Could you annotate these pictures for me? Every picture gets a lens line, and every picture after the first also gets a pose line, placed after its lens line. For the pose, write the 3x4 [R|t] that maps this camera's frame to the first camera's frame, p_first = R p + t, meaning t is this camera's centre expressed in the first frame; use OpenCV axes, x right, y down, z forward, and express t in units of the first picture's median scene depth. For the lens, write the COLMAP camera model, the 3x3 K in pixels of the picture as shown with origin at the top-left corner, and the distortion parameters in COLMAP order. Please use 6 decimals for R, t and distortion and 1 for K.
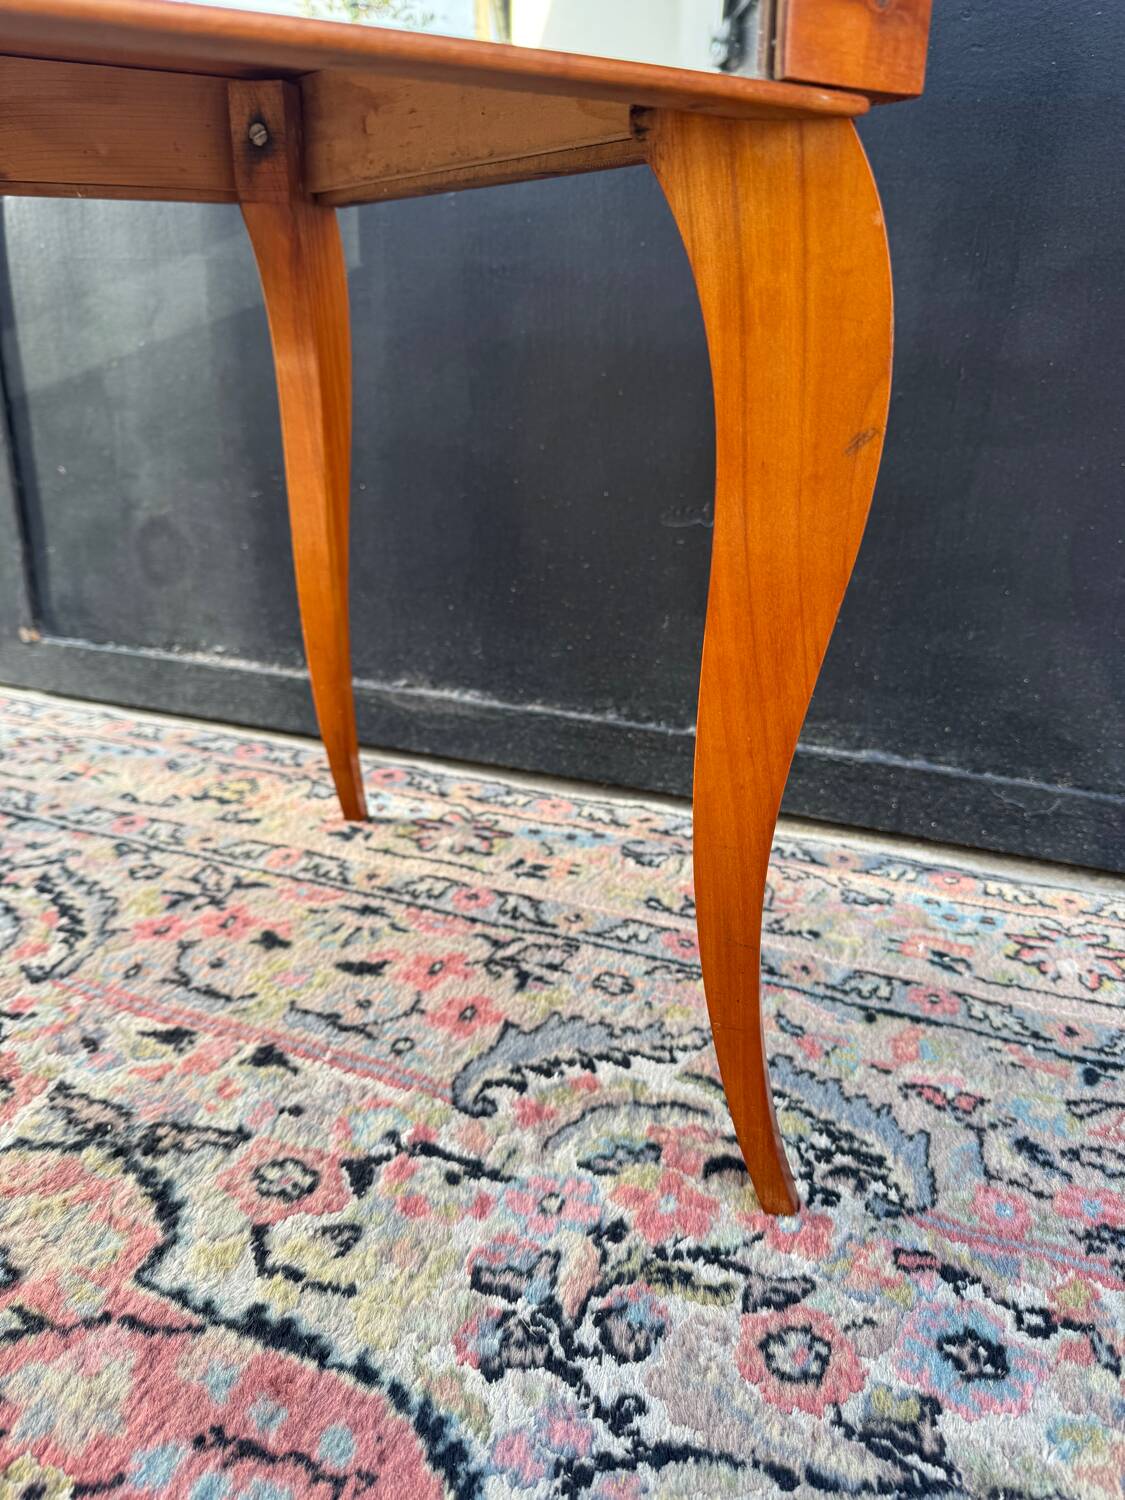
lens RADIAL K [[1080.3, 0, 563.3], [0, 1080.3, 746.7], [0, 0, 1]] dist [-0.013987, -0.008046]
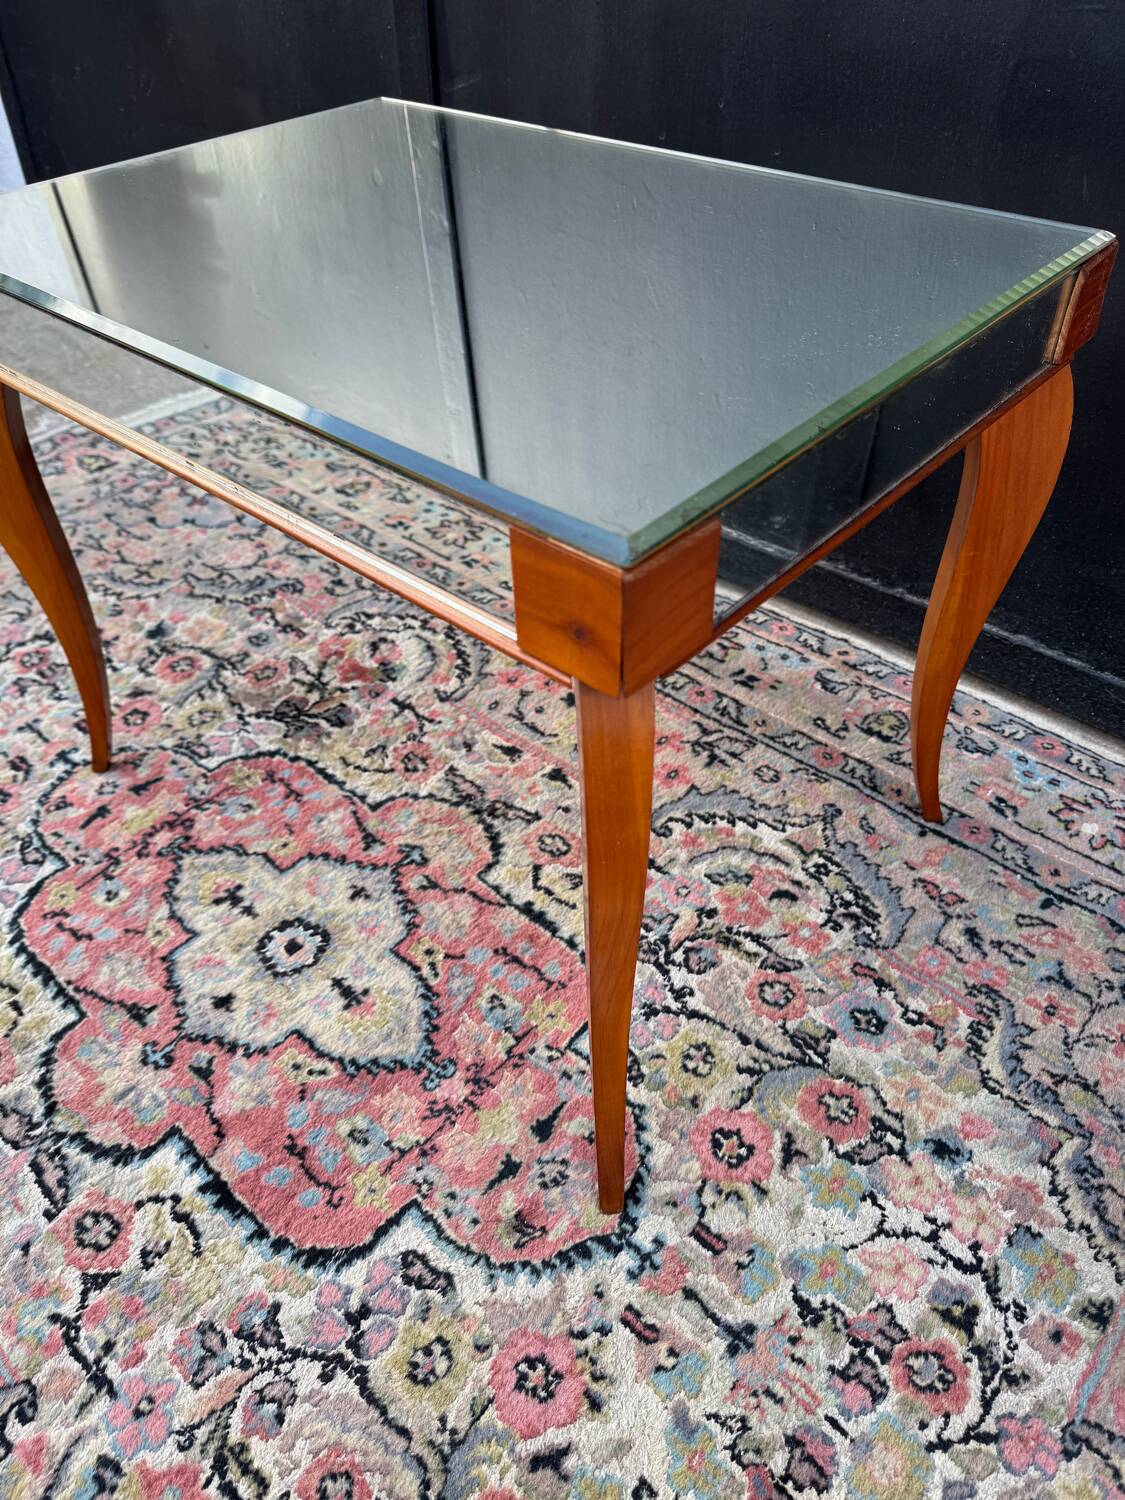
lens RADIAL K [[1065.4, 0, 562.5], [0, 1065.4, 750.0], [0, 0, 1]] dist [0.015822, -0.030267]
pose [[0.933029, 0.213669, -0.289486, 0.253548], [-0.106581, 0.932594, 0.344831, -0.388534], [0.343653, -0.290884, 0.892911, -0.604432]]
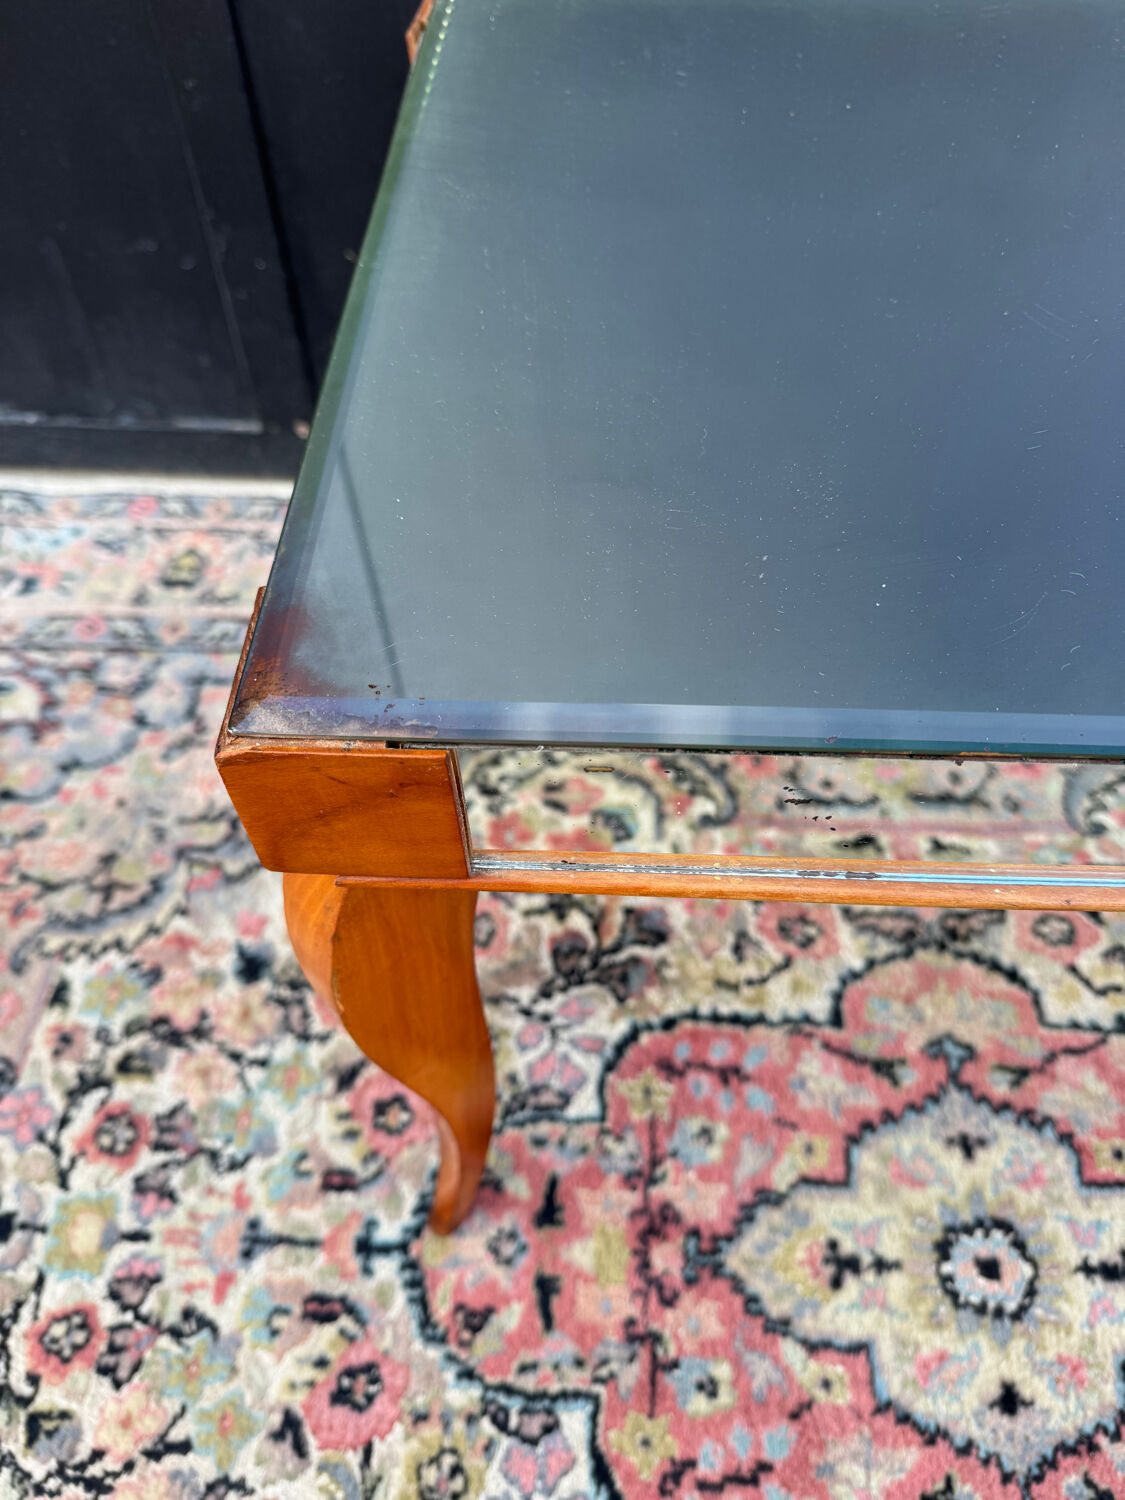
lens RADIAL K [[1080.3, 0, 563.3], [0, 1080.3, 746.7], [0, 0, 1]] dist [-0.013987, -0.008046]
pose [[0.948655, -0.268089, 0.167872, -1.029144], [0.145181, 0.840549, 0.521919, -0.663904], [-0.281026, -0.470750, 0.836313, 0.039517]]
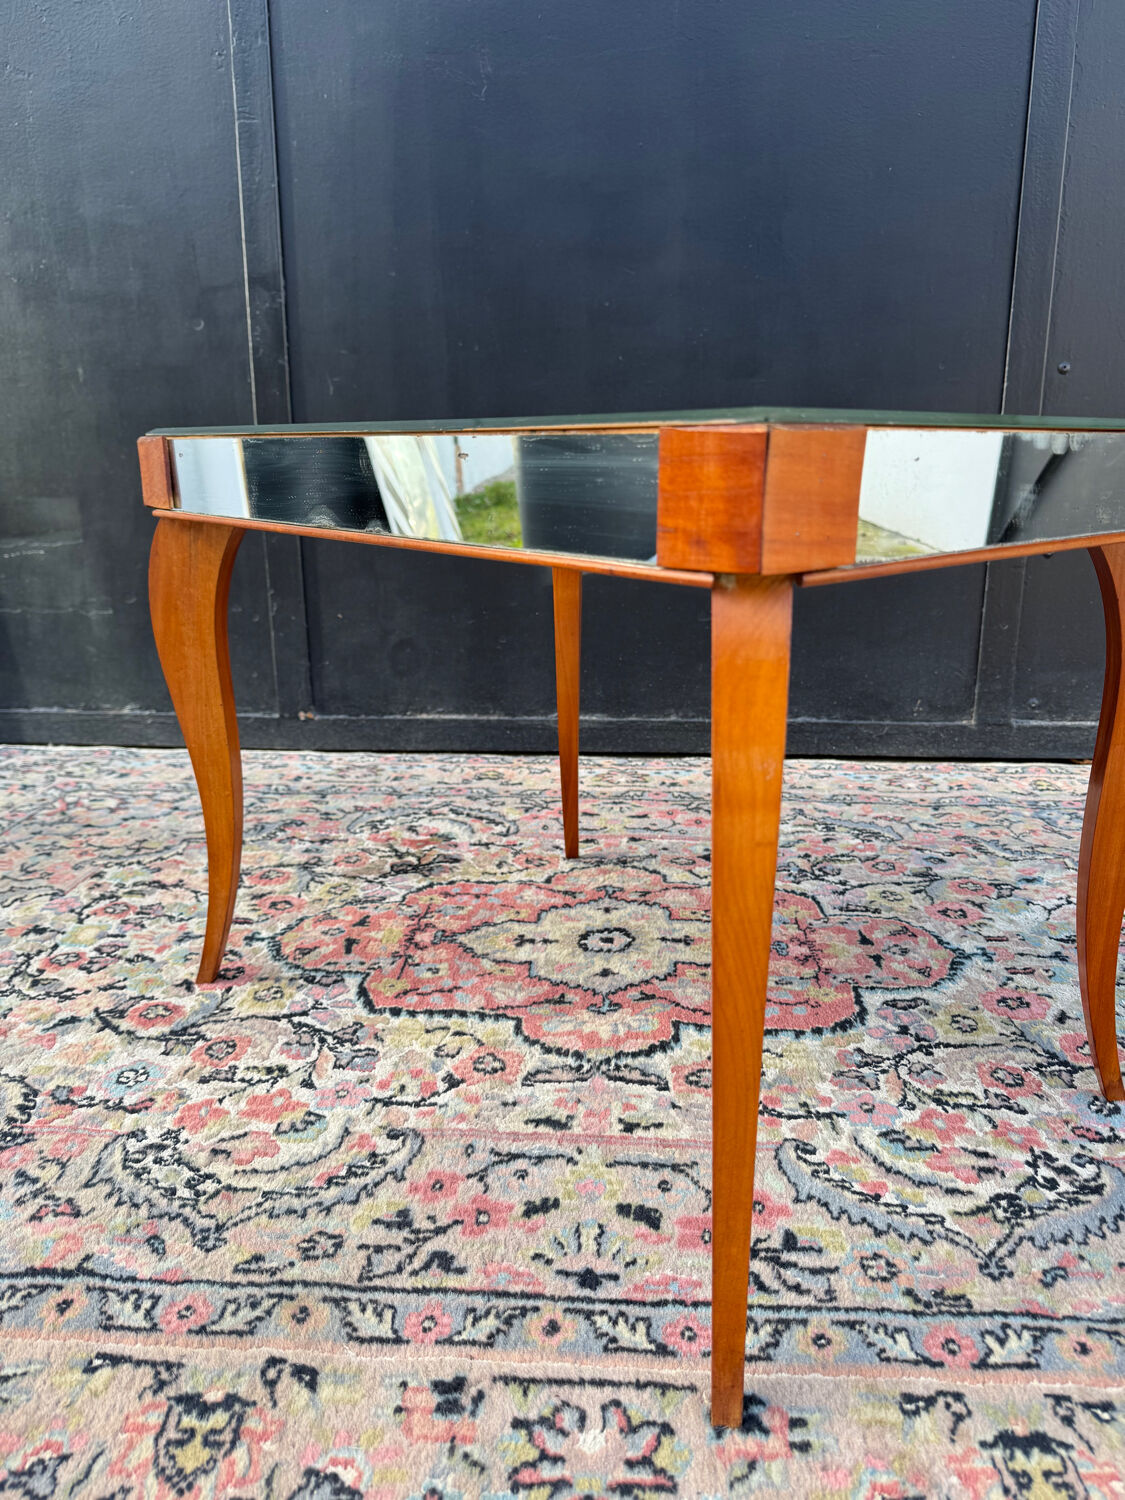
lens RADIAL K [[1061.4, 0, 570.0], [0, 1061.4, 746.8], [0, 0, 1]] dist [0.083295, -0.151340]
pose [[0.954332, -0.097438, 0.282411, -1.146024], [0.132831, 0.985130, -0.108975, 0.348467], [-0.267593, 0.141511, 0.953084, -1.338685]]
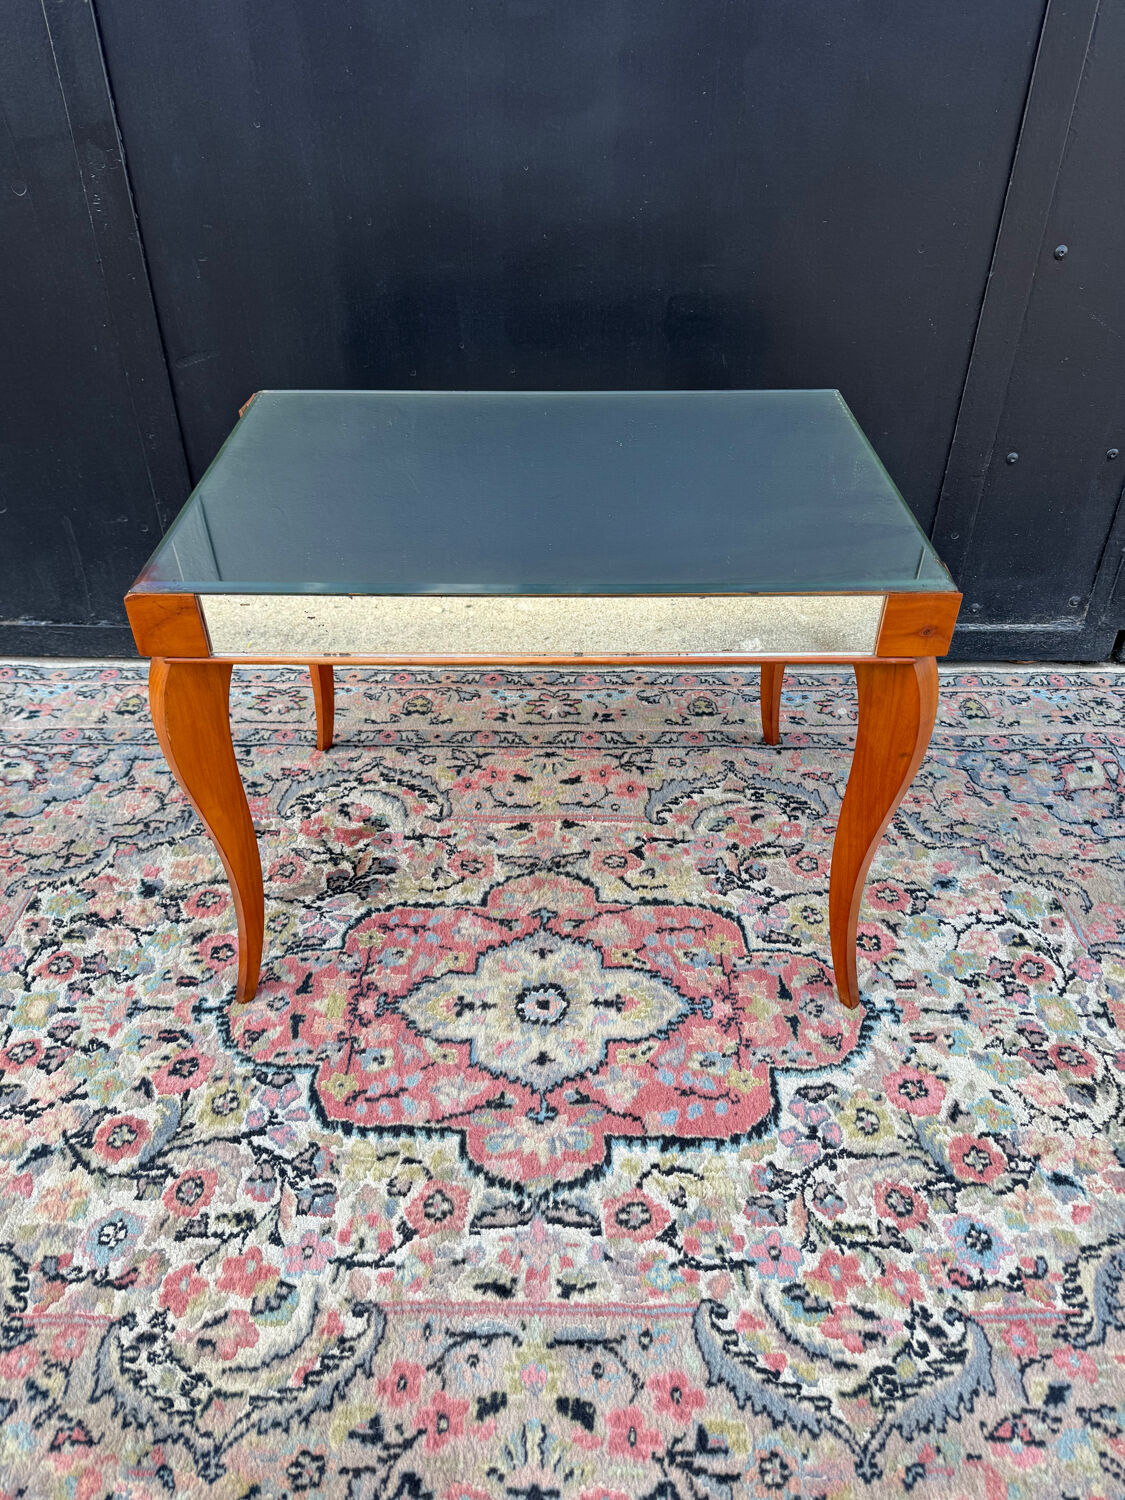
lens RADIAL K [[1051.5, 0, 557.1], [0, 1051.5, 753.3], [0, 0, 1]] dist [0.085019, -0.170195]
pose [[0.936032, -0.225265, 0.270371, -0.974578], [0.150386, 0.950644, 0.271405, -0.549084], [-0.318164, -0.213384, 0.923709, -1.230863]]
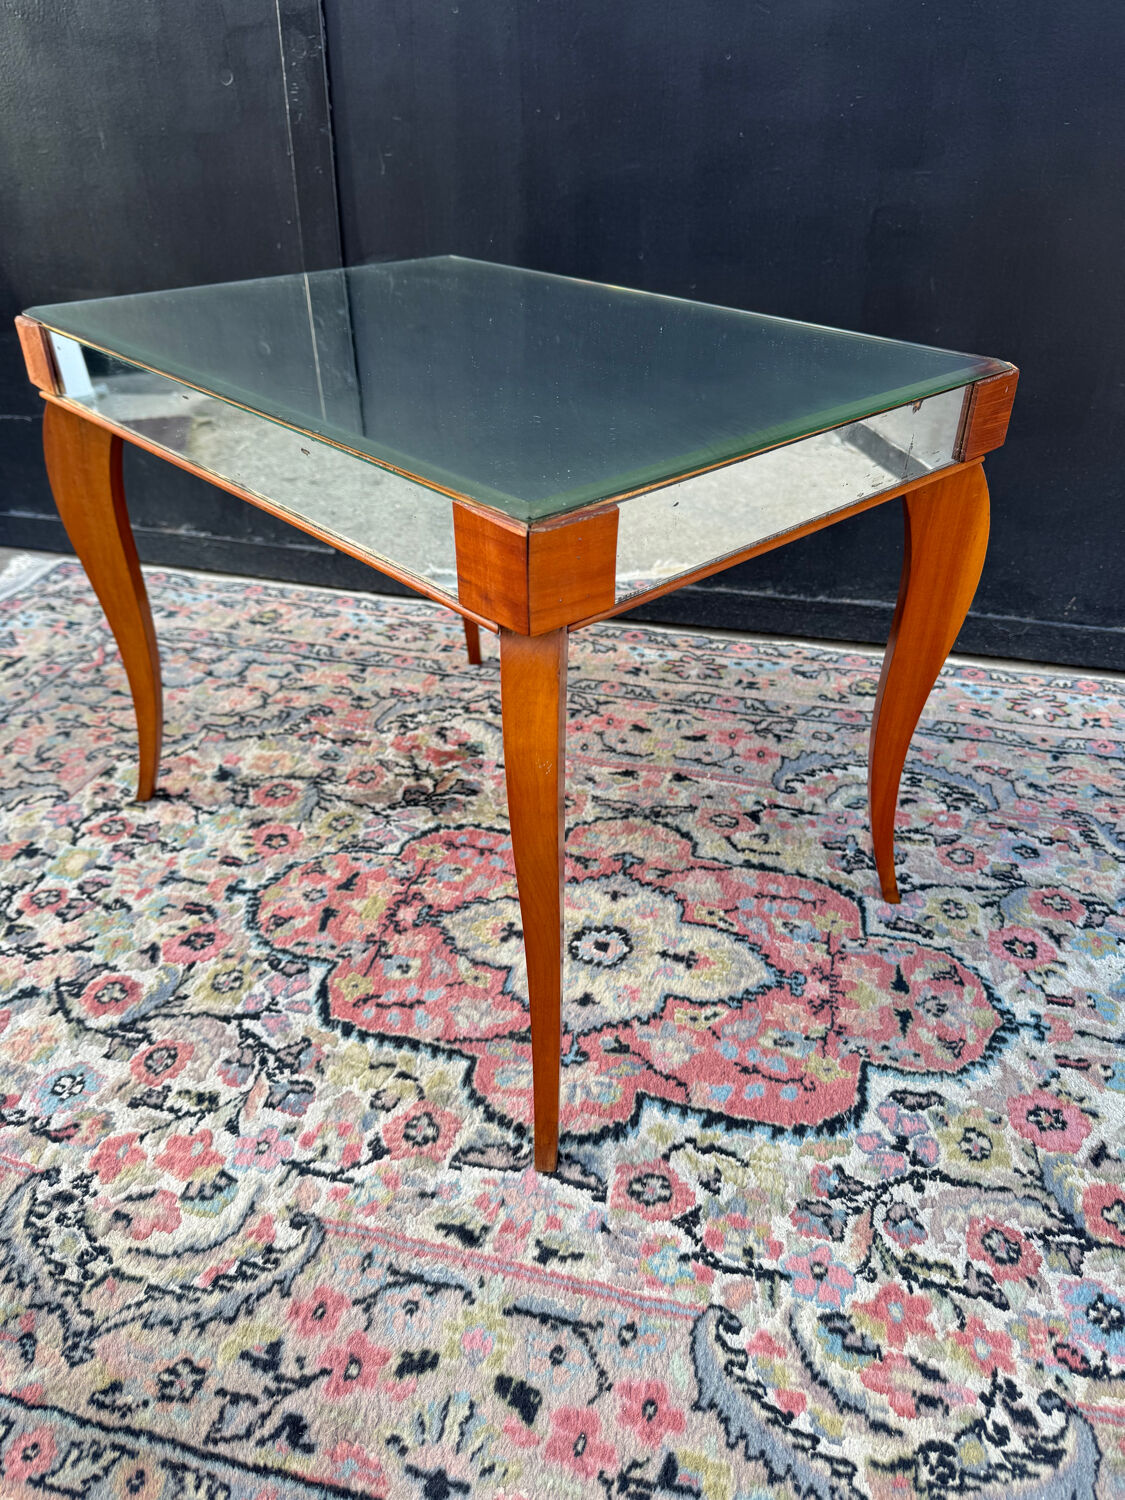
lens RADIAL K [[1063.6, 0, 562.5], [0, 1063.6, 750.0], [0, 0, 1]] dist [0.095317, -0.181641]
pose [[0.992623, -0.073838, 0.096163, -0.758820], [0.057287, 0.984673, 0.164732, -0.133343], [-0.106852, -0.158008, 0.981639, -1.101191]]
